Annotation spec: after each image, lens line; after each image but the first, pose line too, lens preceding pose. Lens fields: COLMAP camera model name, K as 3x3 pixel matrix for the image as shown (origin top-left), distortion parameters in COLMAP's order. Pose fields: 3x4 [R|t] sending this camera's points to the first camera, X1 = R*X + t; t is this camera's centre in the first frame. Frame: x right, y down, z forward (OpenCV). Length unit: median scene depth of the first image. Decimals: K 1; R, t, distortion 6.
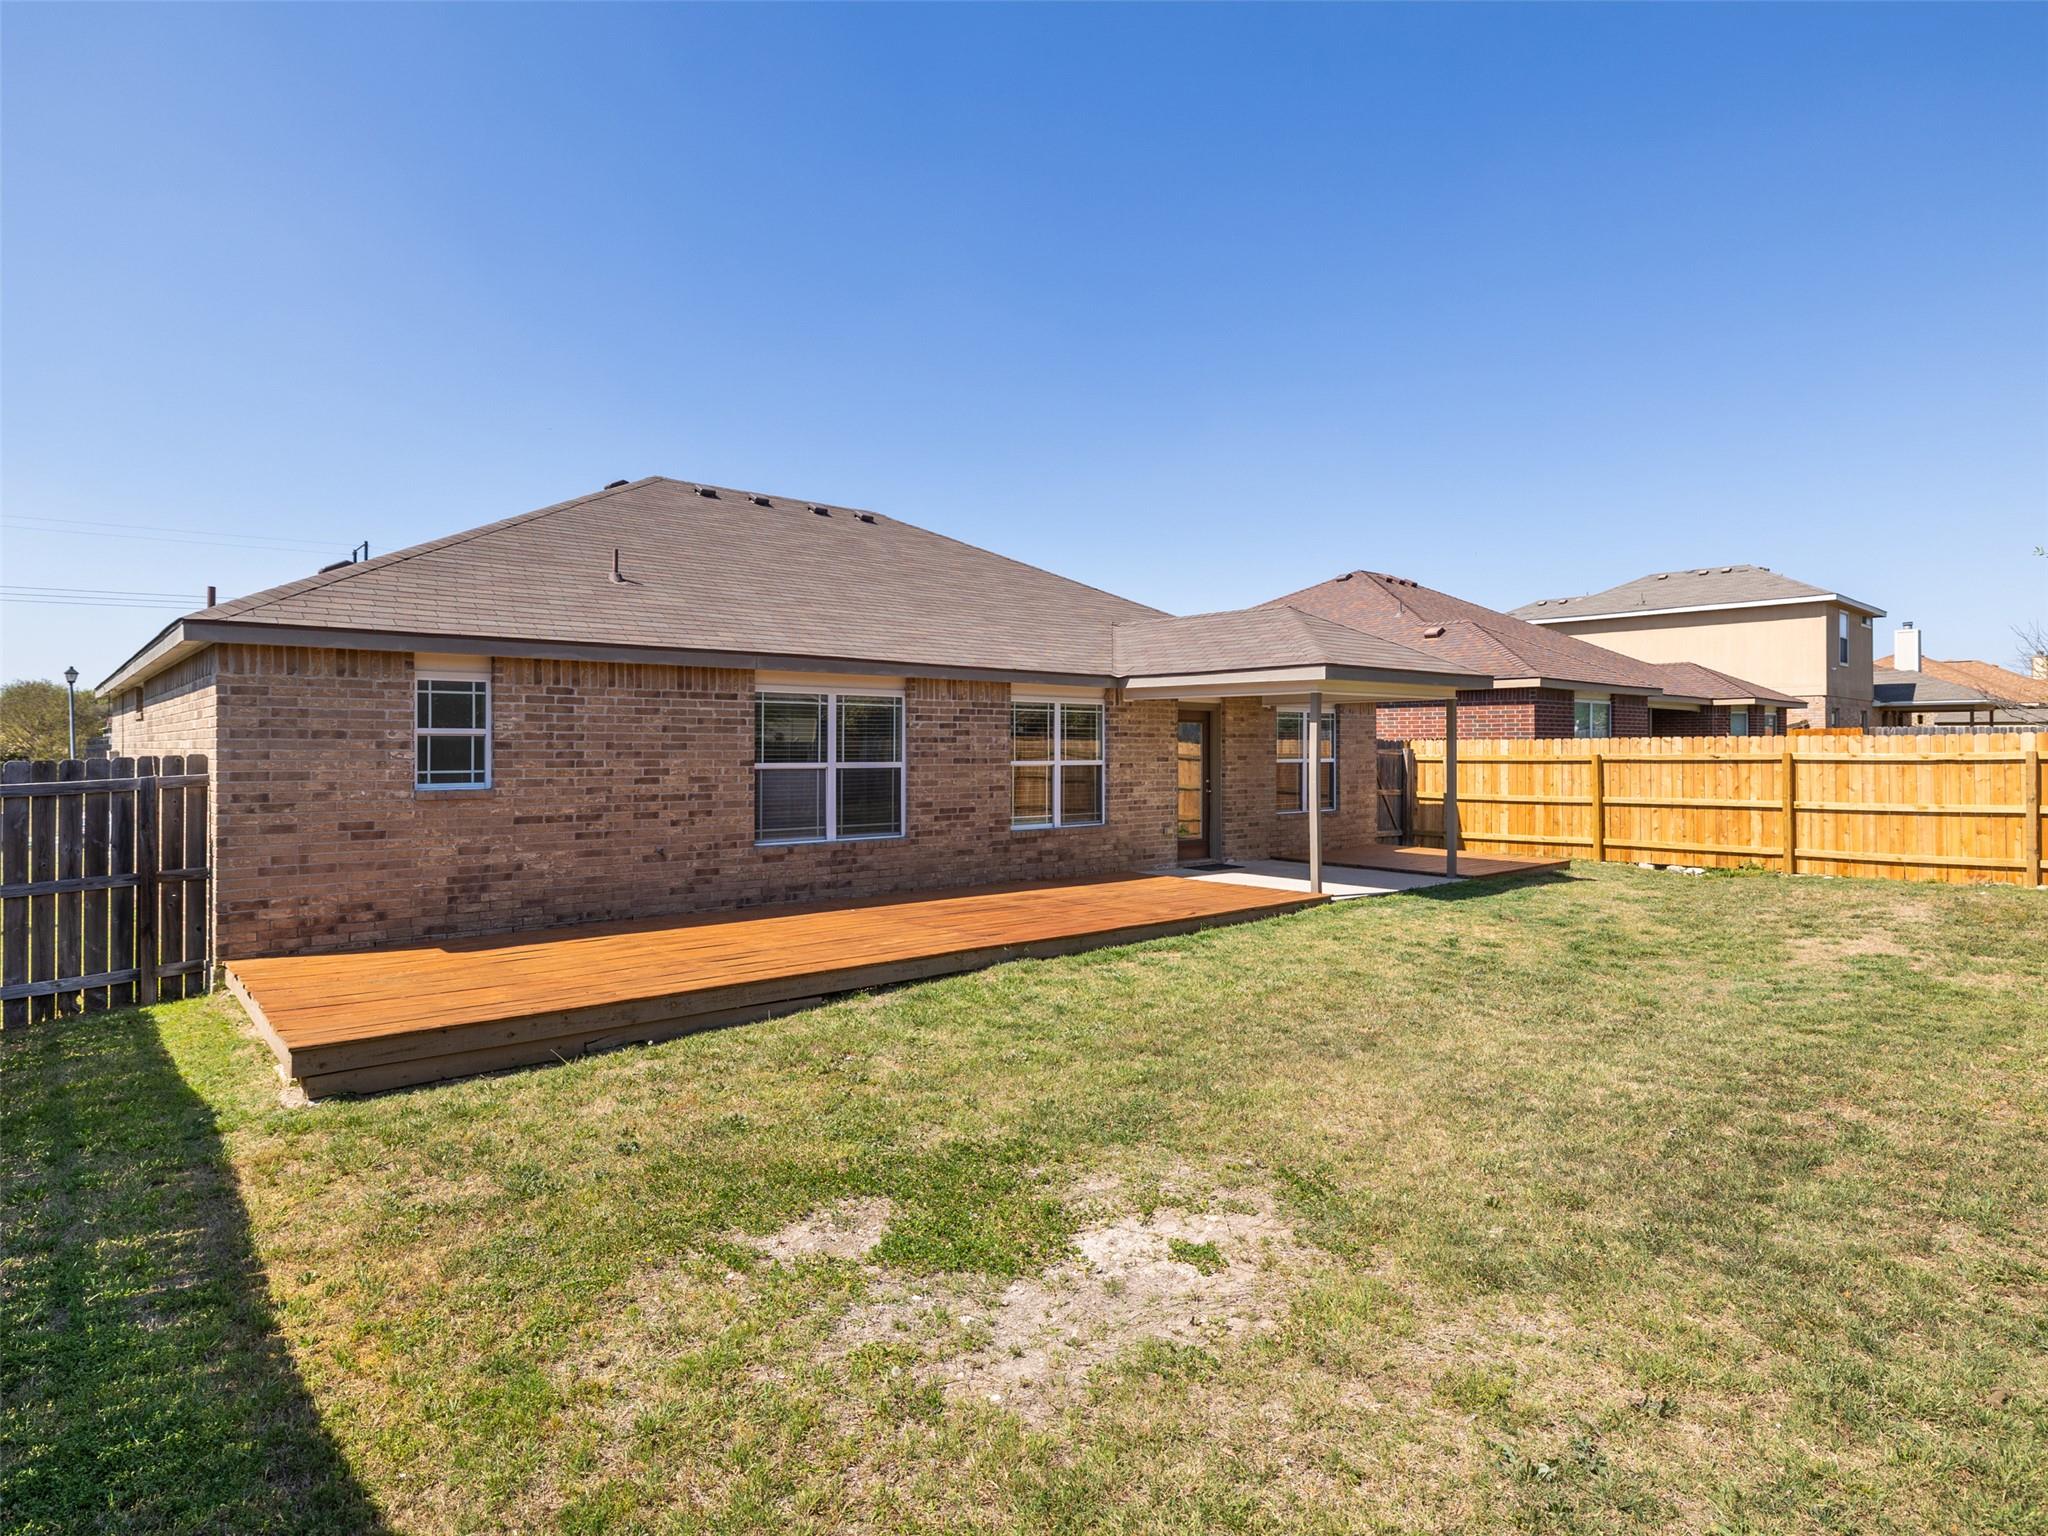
lens RADIAL K [[1129.0, 0, 1021.4], [0, 1129.0, 760.6], [0, 0, 1]] dist [-0.001959, -0.000437]
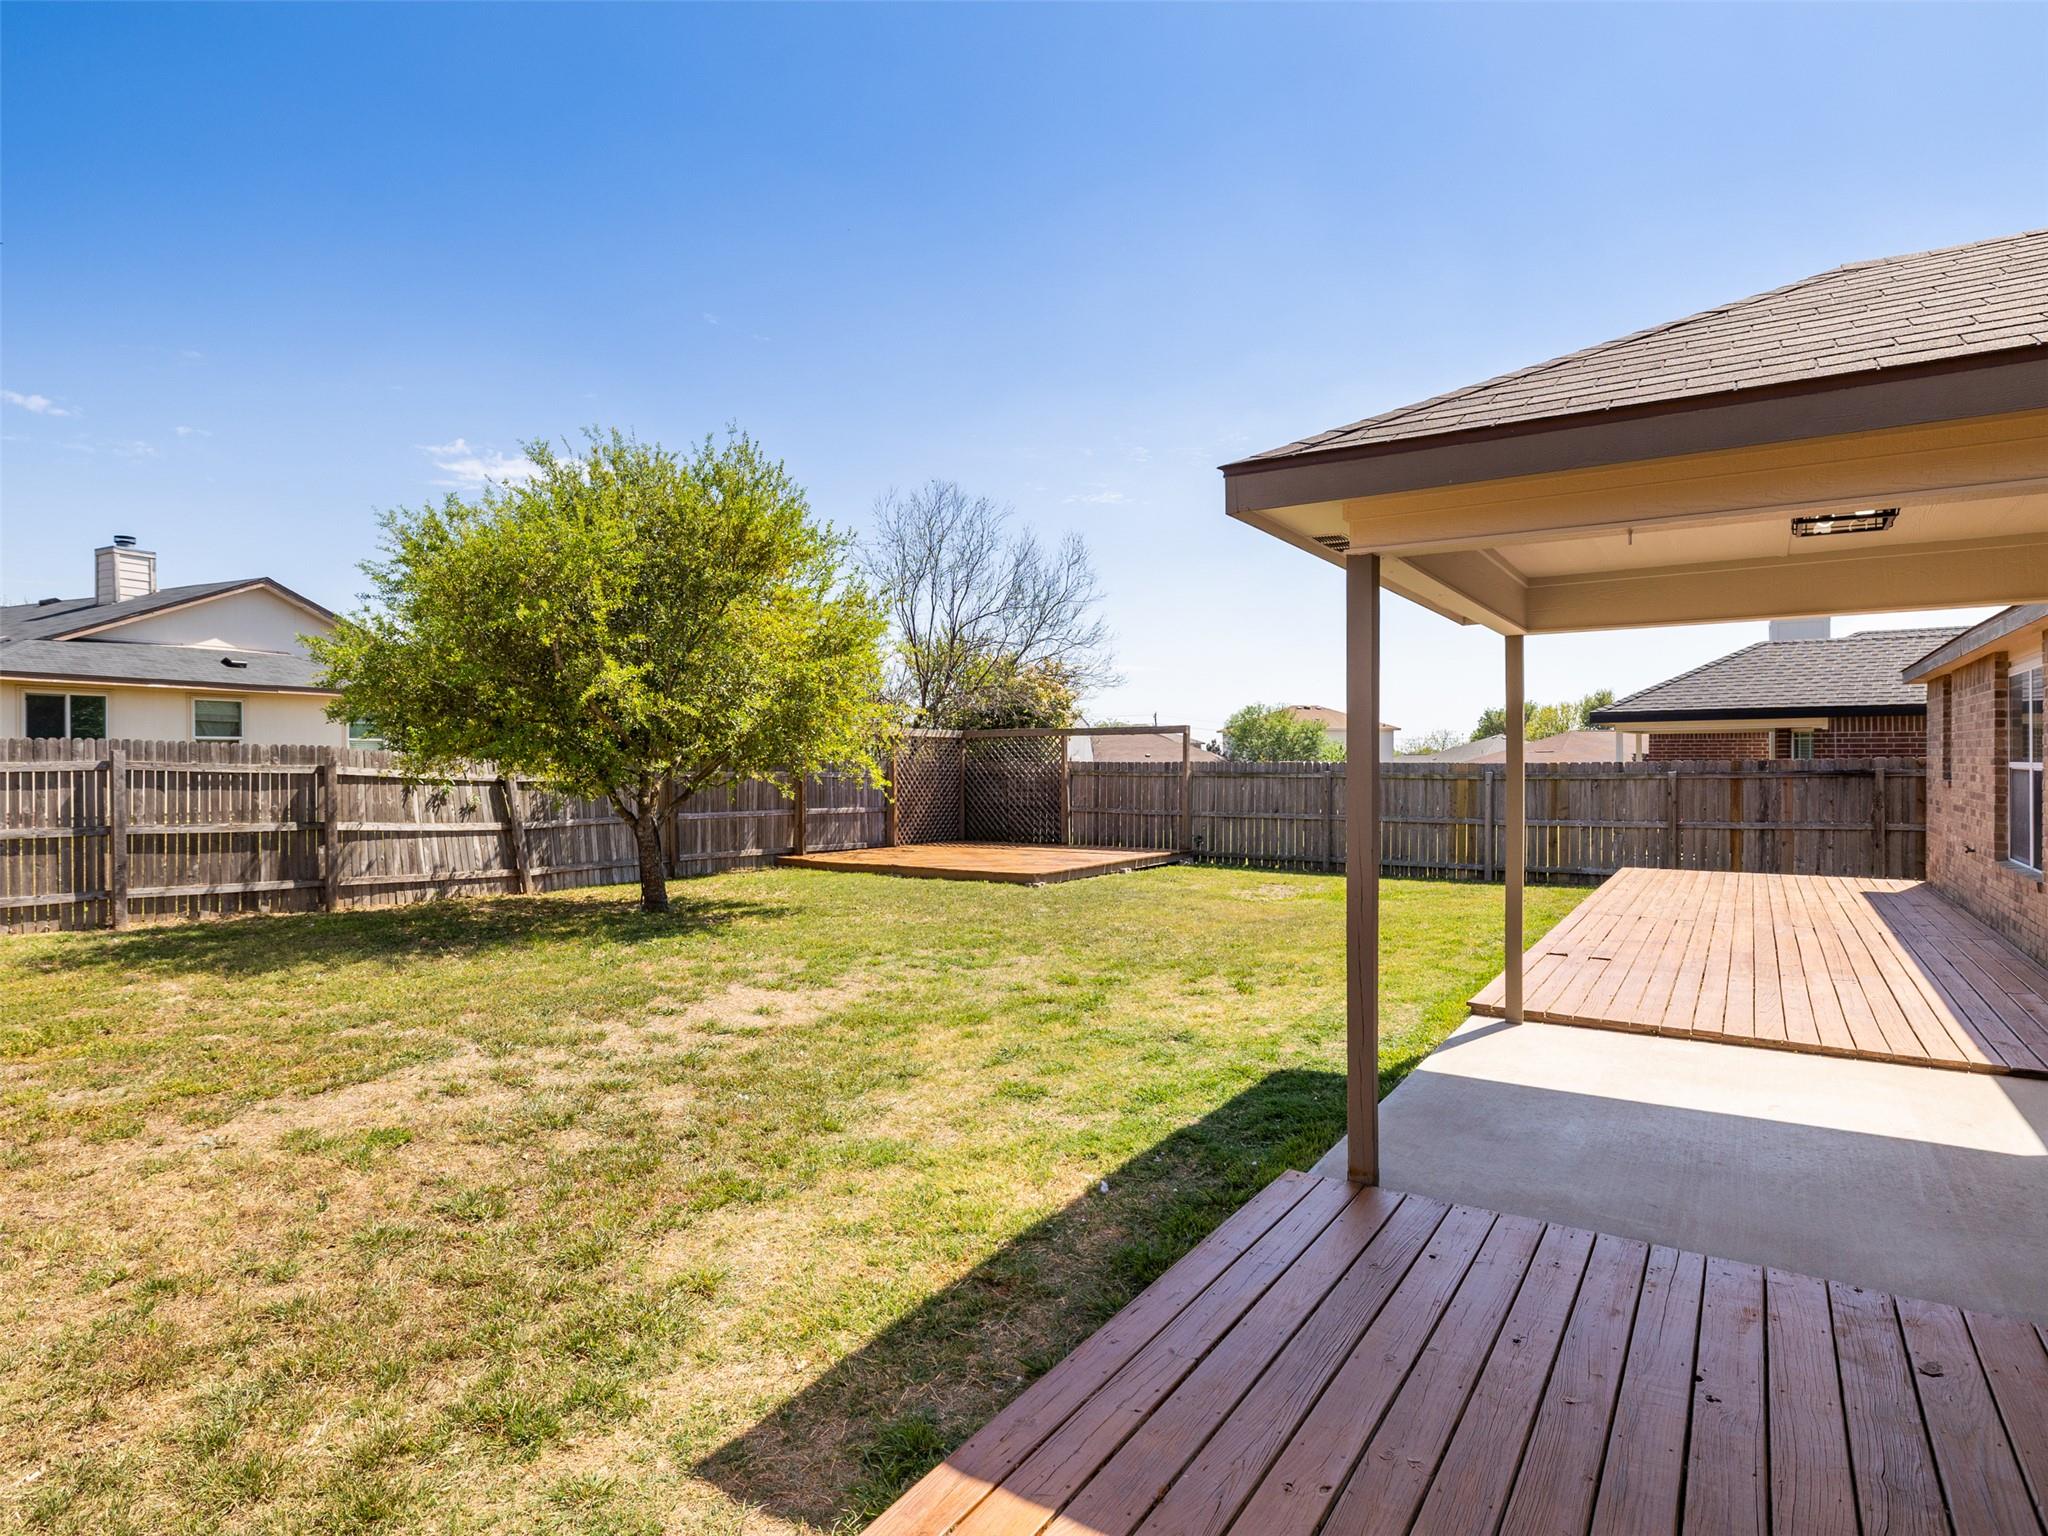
lens RADIAL K [[1109.5, 0, 1029.3], [0, 1109.5, 763.8], [0, 0, 1]] dist [-0.006675, 0.000887]
pose [[-0.962696, 0.004505, -0.270547, 0.559887], [0.000760, 0.999902, 0.013946, -0.006881], [0.270583, 0.013220, -0.962606, 1.297233]]
